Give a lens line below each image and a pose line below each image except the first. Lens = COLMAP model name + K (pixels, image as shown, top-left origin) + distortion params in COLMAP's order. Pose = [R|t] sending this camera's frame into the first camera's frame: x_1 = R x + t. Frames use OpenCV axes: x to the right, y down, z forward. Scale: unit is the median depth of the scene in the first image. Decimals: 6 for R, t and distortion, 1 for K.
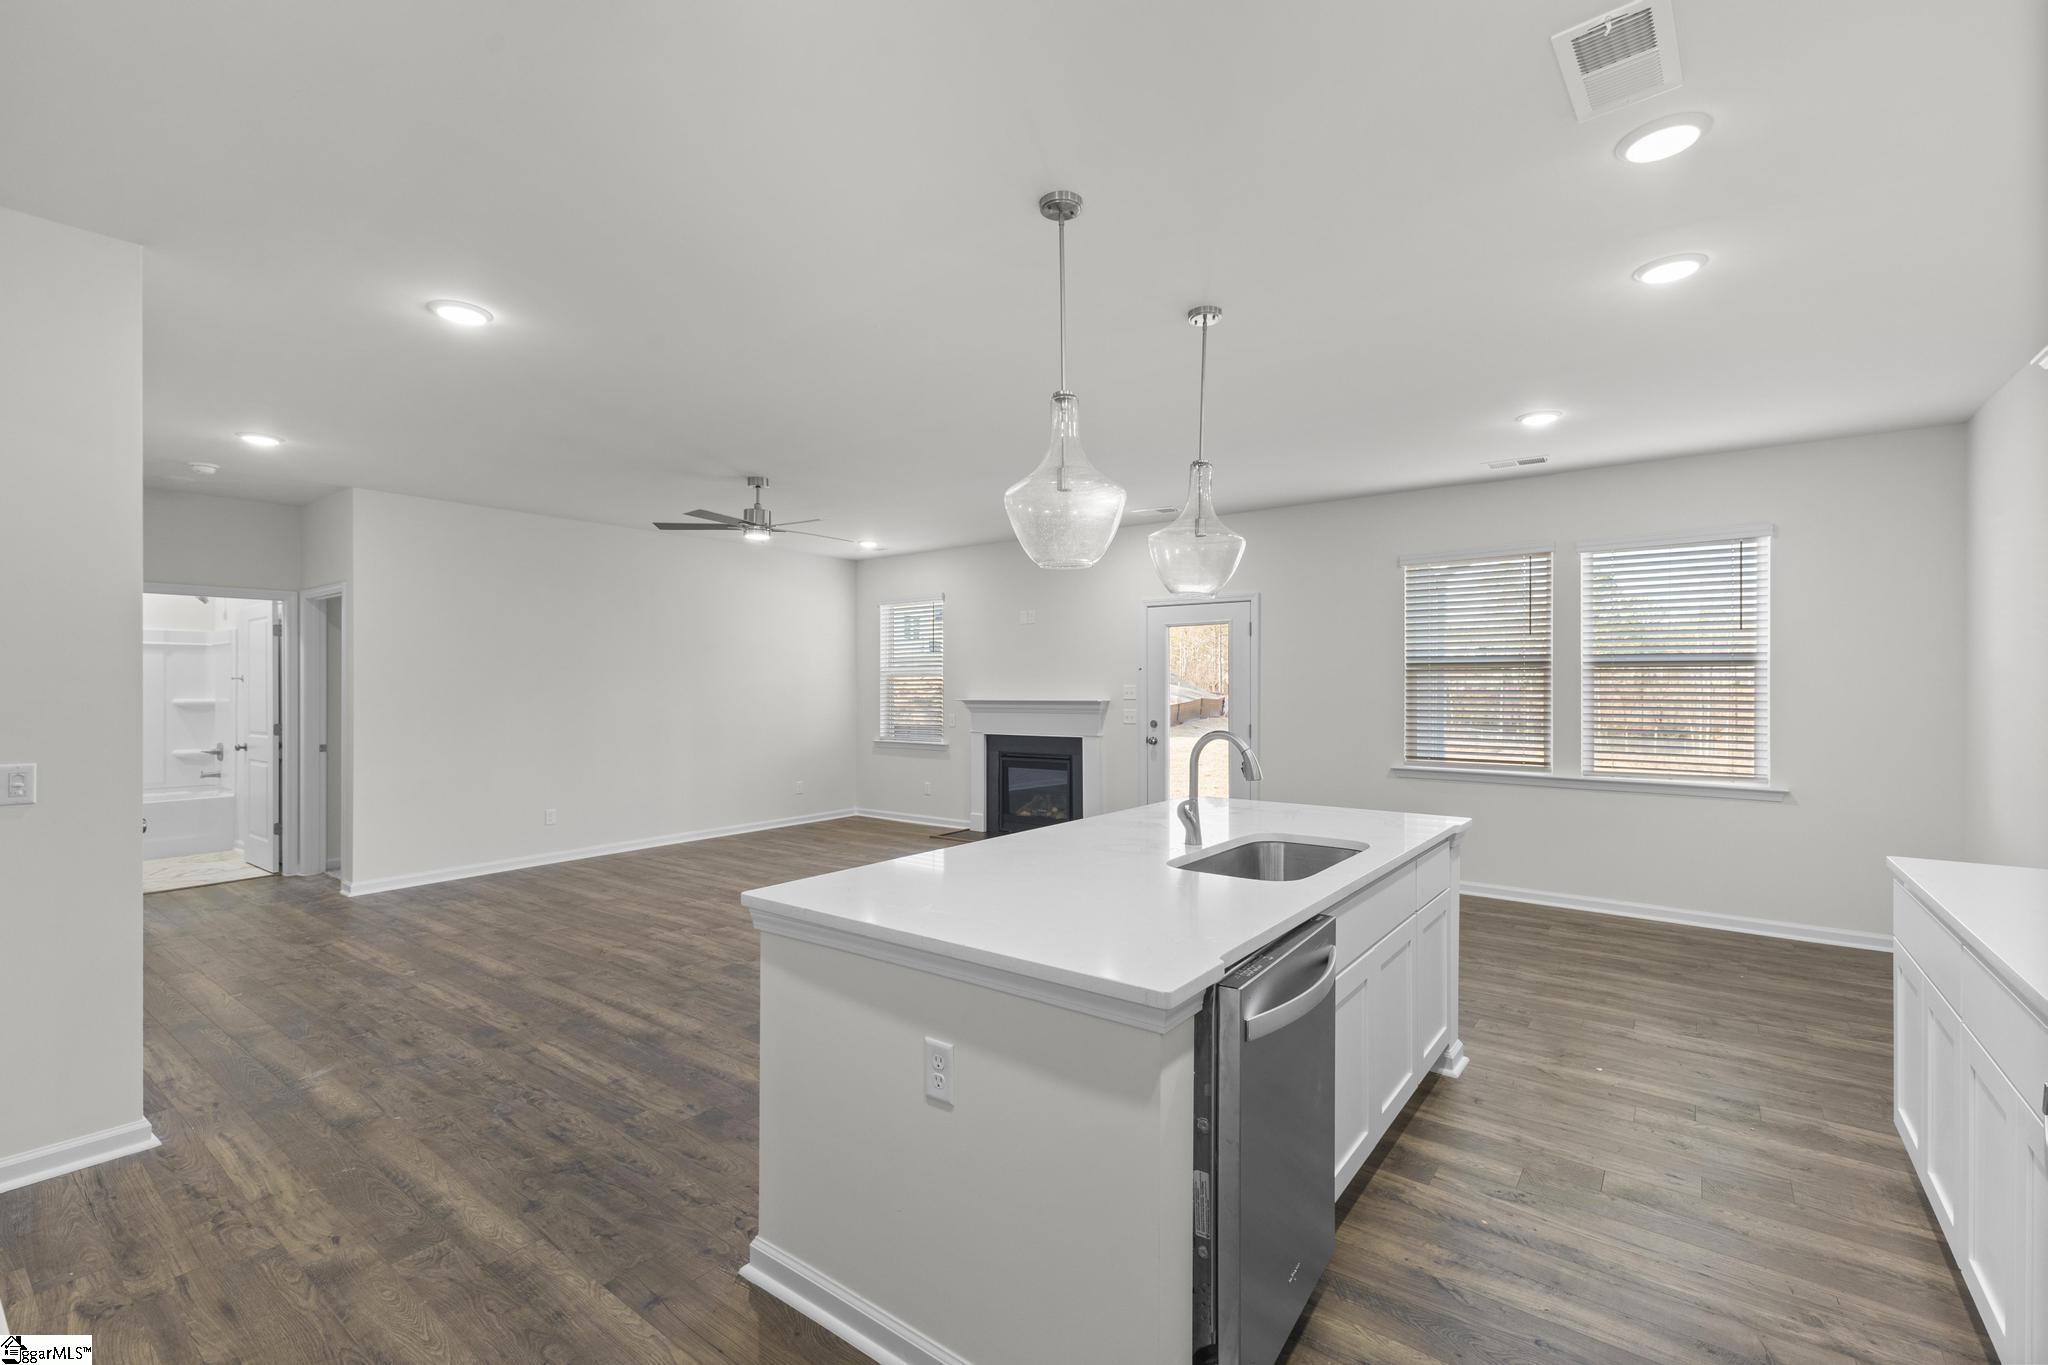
lens RADIAL K [[884.0, 0, 1021.2], [0, 884.0, 683.9], [0, 0, 1]] dist [0.014601, -0.006420]
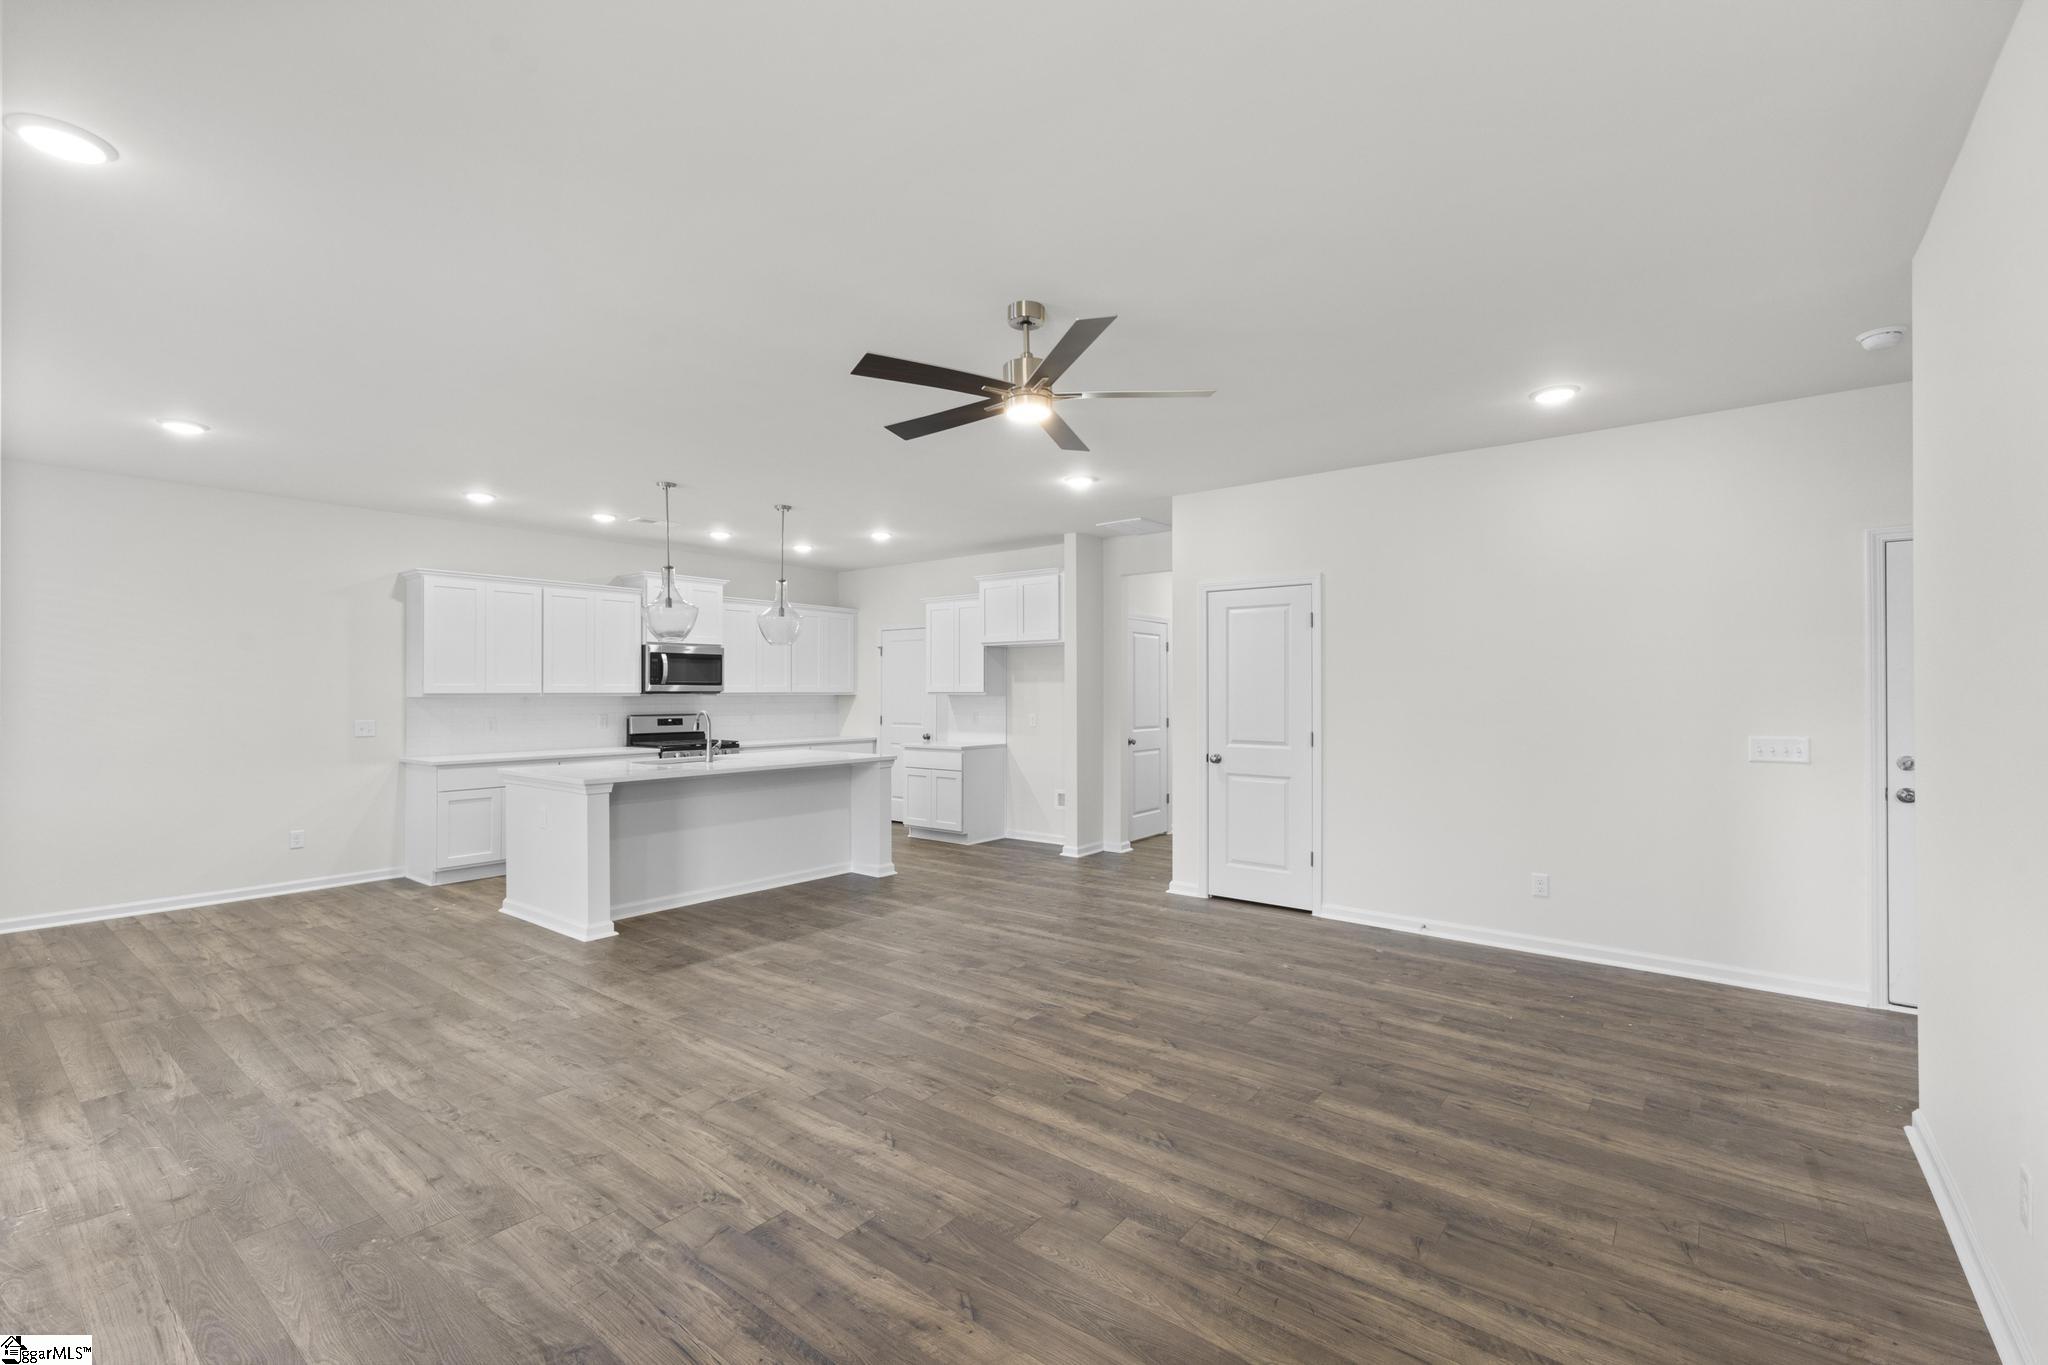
lens RADIAL K [[884.0, 0, 1020.3], [0, 884.0, 677.9], [0, 0, 1]] dist [0.014601, -0.006420]
pose [[-0.999813, 0.000903, 0.019342, -0.304267], [0.000555, 0.999838, -0.017979, 0.006504], [-0.019355, -0.017965, -0.999651, 1.550107]]
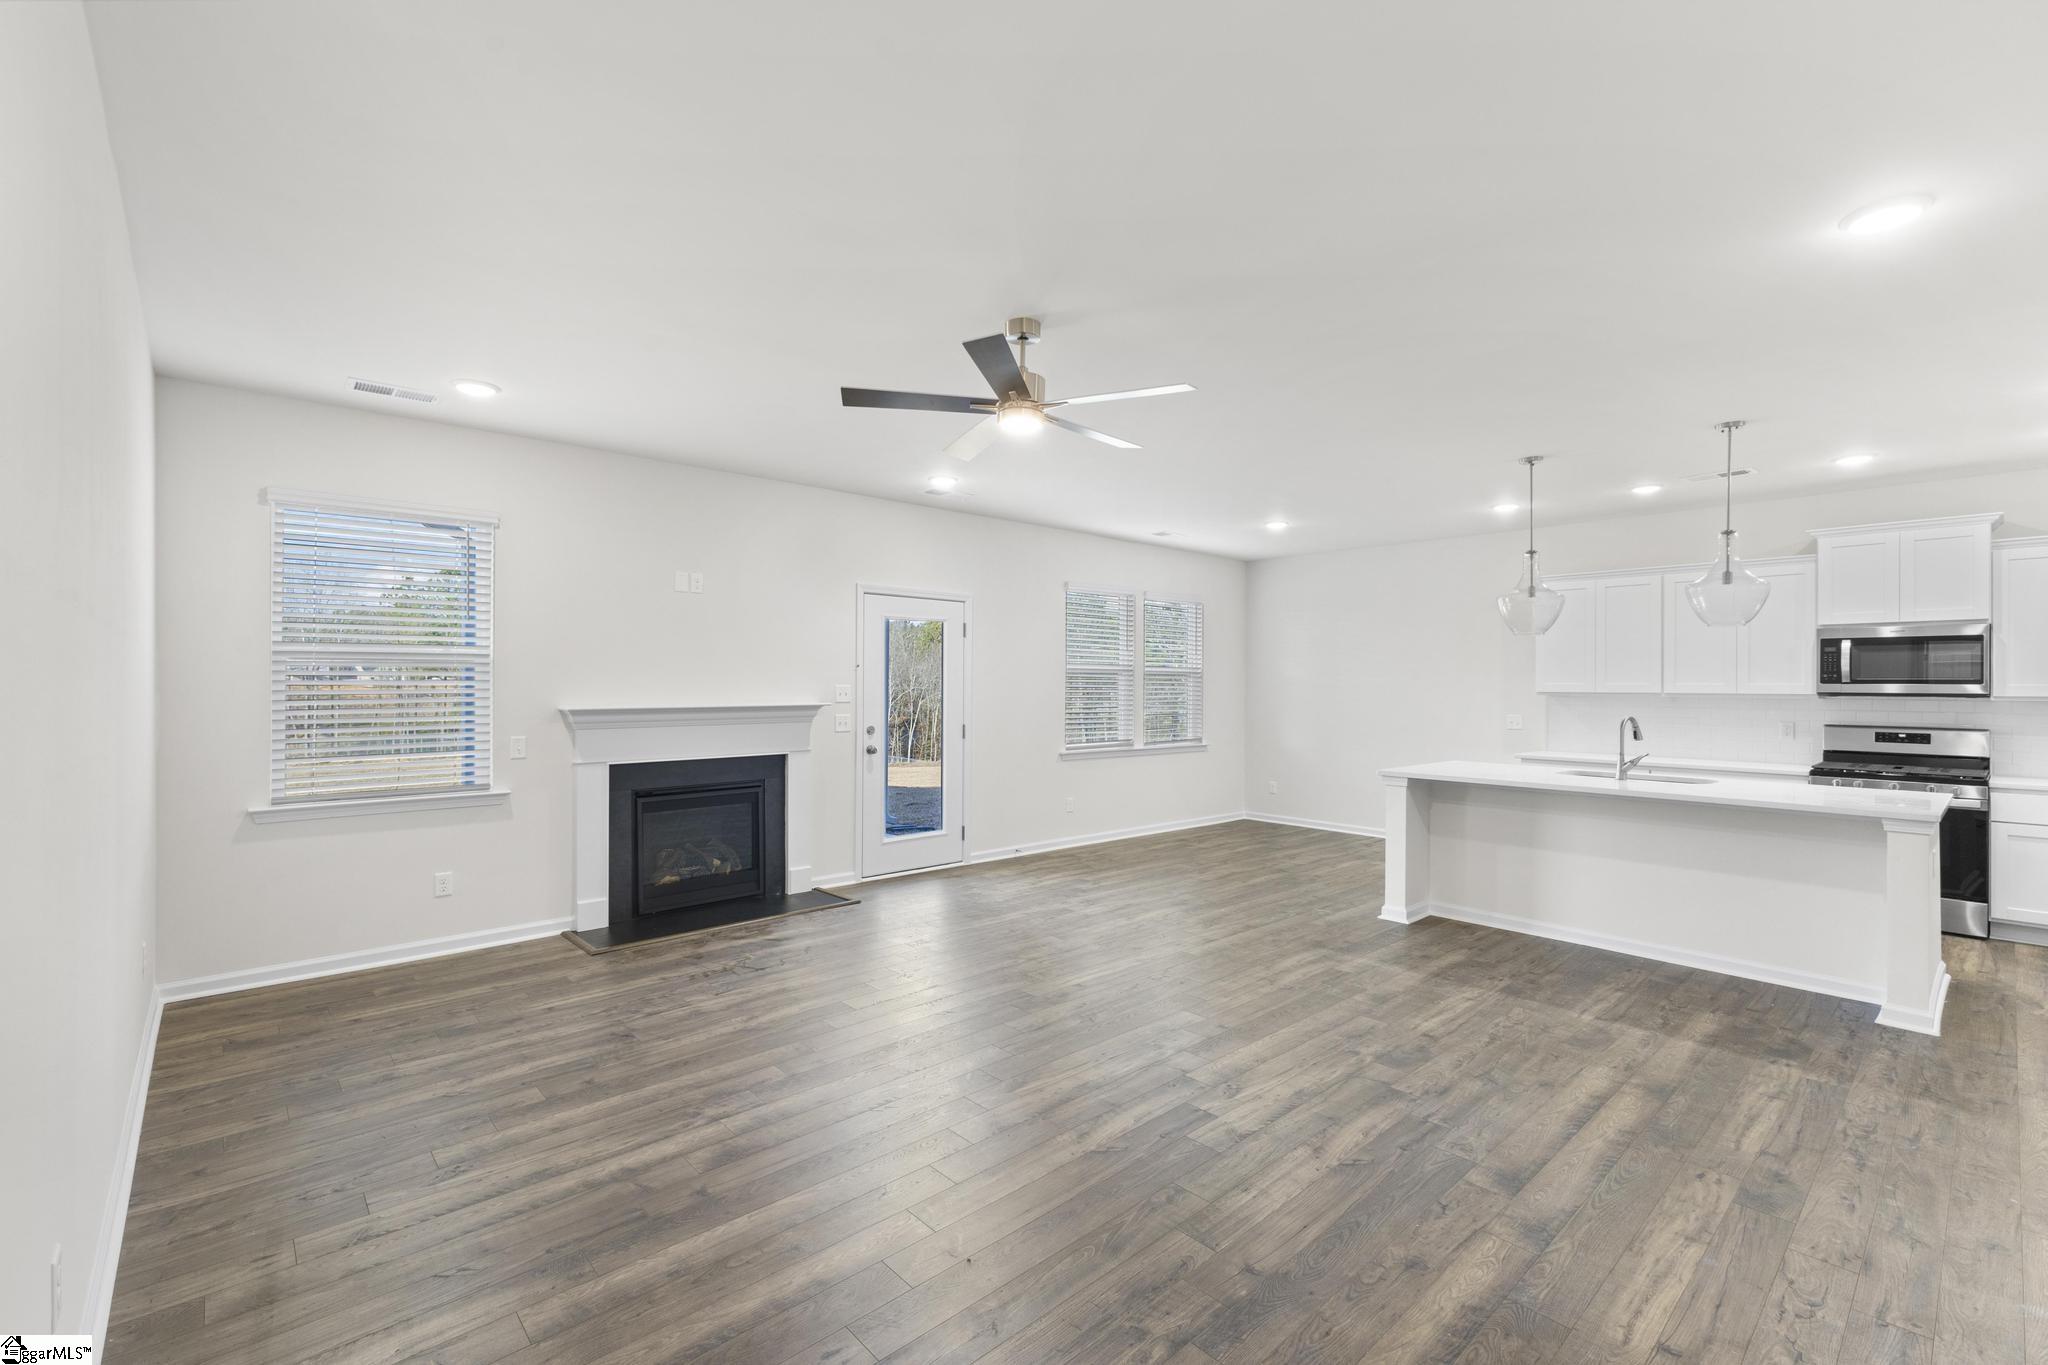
lens RADIAL K [[884.0, 0, 1028.0], [0, 884.0, 685.2], [0, 0, 1]] dist [0.014601, -0.006420]
pose [[0.184577, 0.003769, 0.982811, -0.860752], [-0.007230, 0.999971, -0.002477, 0.003214], [-0.982791, -0.006649, 0.184599, 0.892557]]
